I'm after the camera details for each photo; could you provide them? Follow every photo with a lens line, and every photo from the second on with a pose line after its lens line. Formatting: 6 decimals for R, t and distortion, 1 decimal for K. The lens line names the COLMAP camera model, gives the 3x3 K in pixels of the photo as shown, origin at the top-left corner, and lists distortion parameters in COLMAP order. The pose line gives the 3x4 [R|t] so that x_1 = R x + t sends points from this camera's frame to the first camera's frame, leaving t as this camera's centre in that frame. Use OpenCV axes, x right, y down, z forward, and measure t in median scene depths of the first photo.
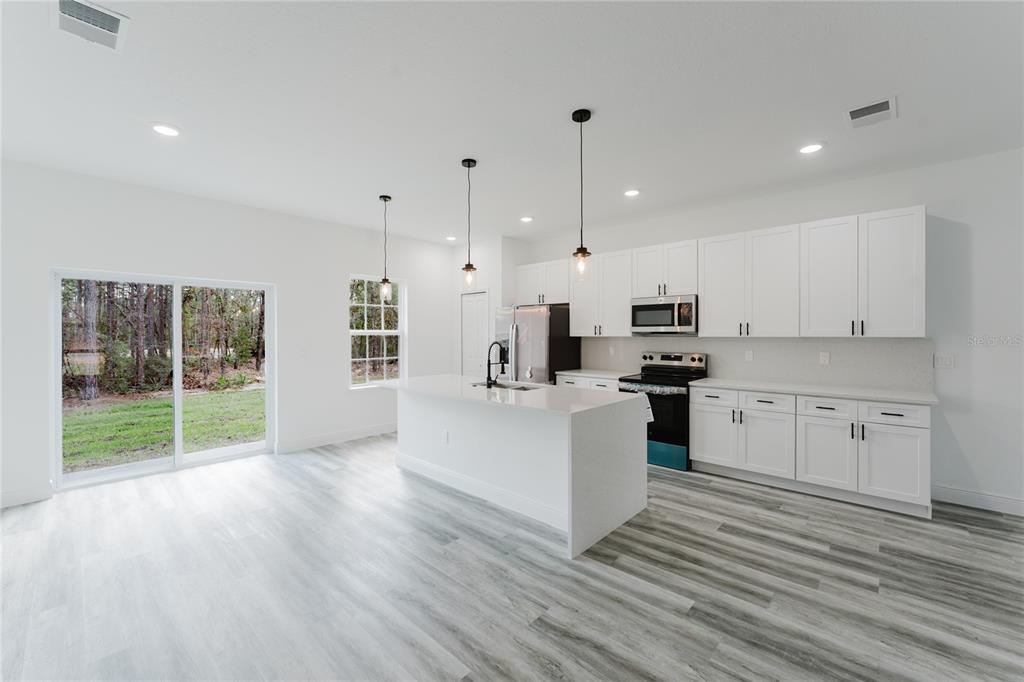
lens RADIAL K [[412.1, 0, 510.1], [0, 412.1, 336.8], [0, 0, 1]] dist [-0.009463, 0.001870]
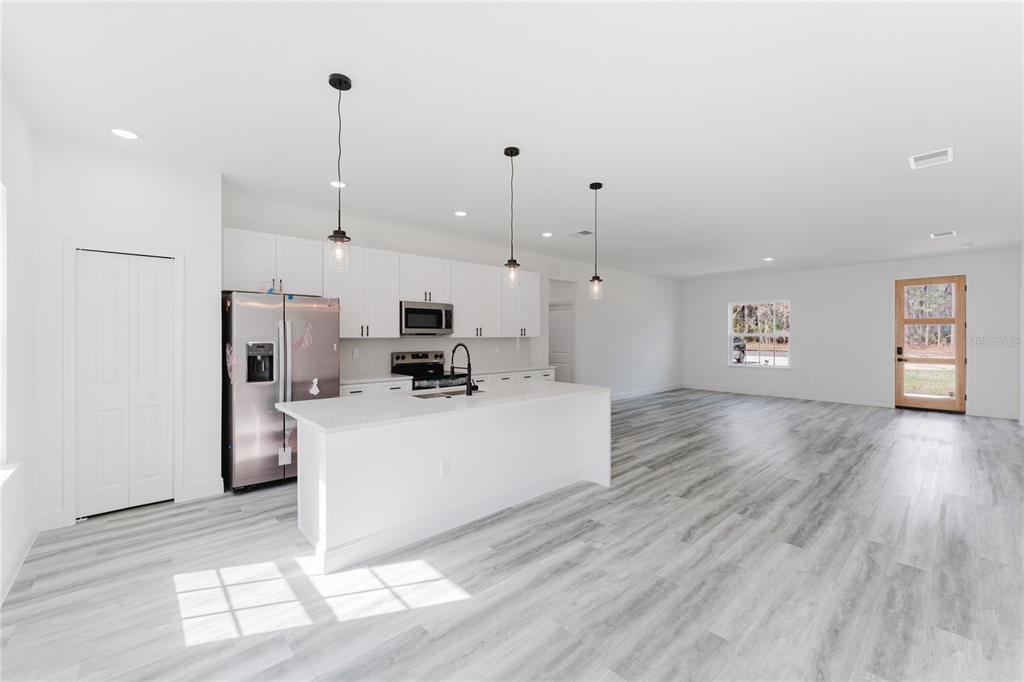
lens RADIAL K [[412.1, 0, 508.9], [0, 412.1, 340.7], [0, 0, 1]] dist [-0.009463, 0.001870]
pose [[0.090881, -0.011361, 0.995797, -1.041625], [0.005312, 0.999926, 0.010924, -0.004065], [-0.995848, 0.004297, 0.090935, 0.935958]]
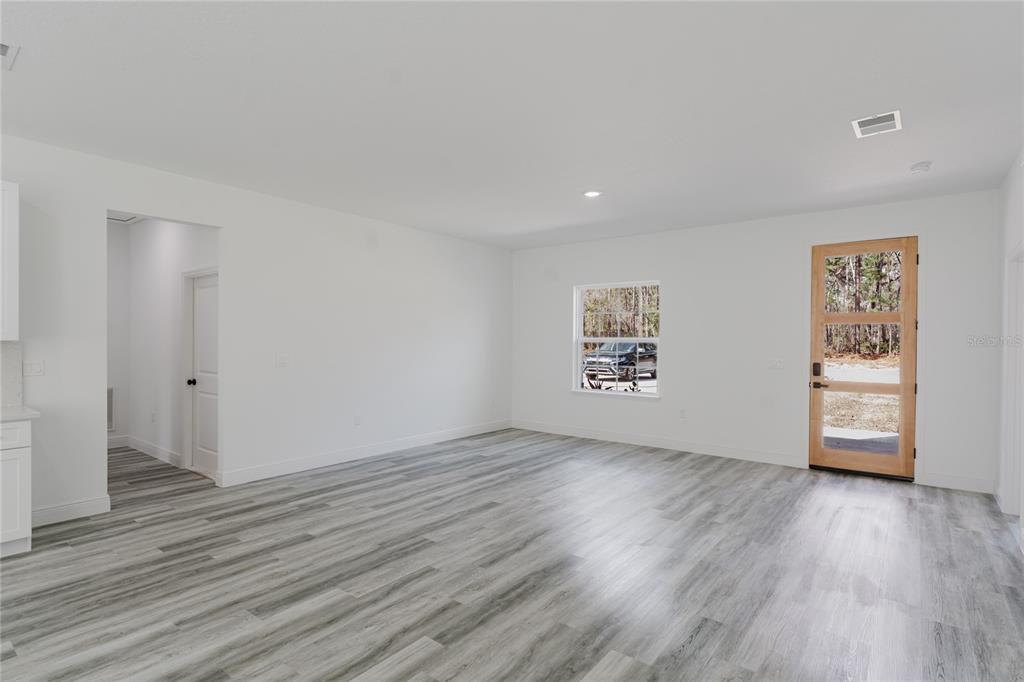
lens RADIAL K [[516.6, 0, 509.6], [0, 516.6, 337.6], [0, 0, 1]] dist [-0.006917, 0.000621]
pose [[-0.080240, 0.005951, 0.996758, -0.127435], [-0.001935, 0.999979, -0.006126, -0.000149], [-0.996774, -0.002420, -0.080227, 0.070561]]
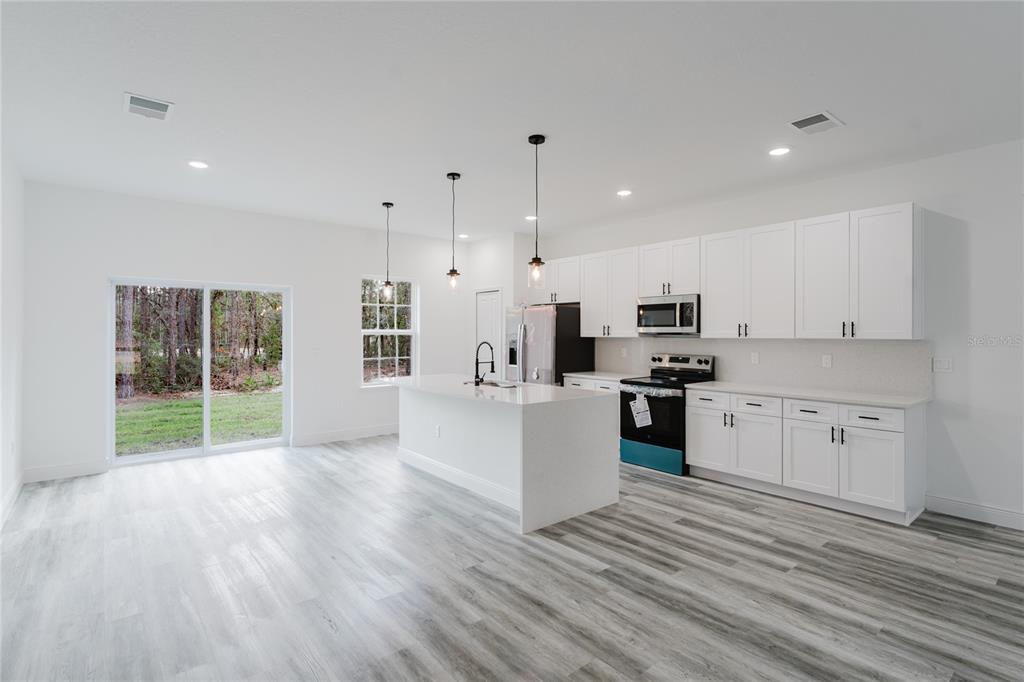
lens RADIAL K [[495.1, 0, 508.9], [0, 495.1, 334.7], [0, 0, 1]] dist [-0.003979, 0.000907]
pose [[0.990964, 0.003696, -0.134079, 0.222778], [-0.004256, 0.999983, -0.003888, -0.001220], [0.134063, 0.004423, 0.990963, -0.270775]]
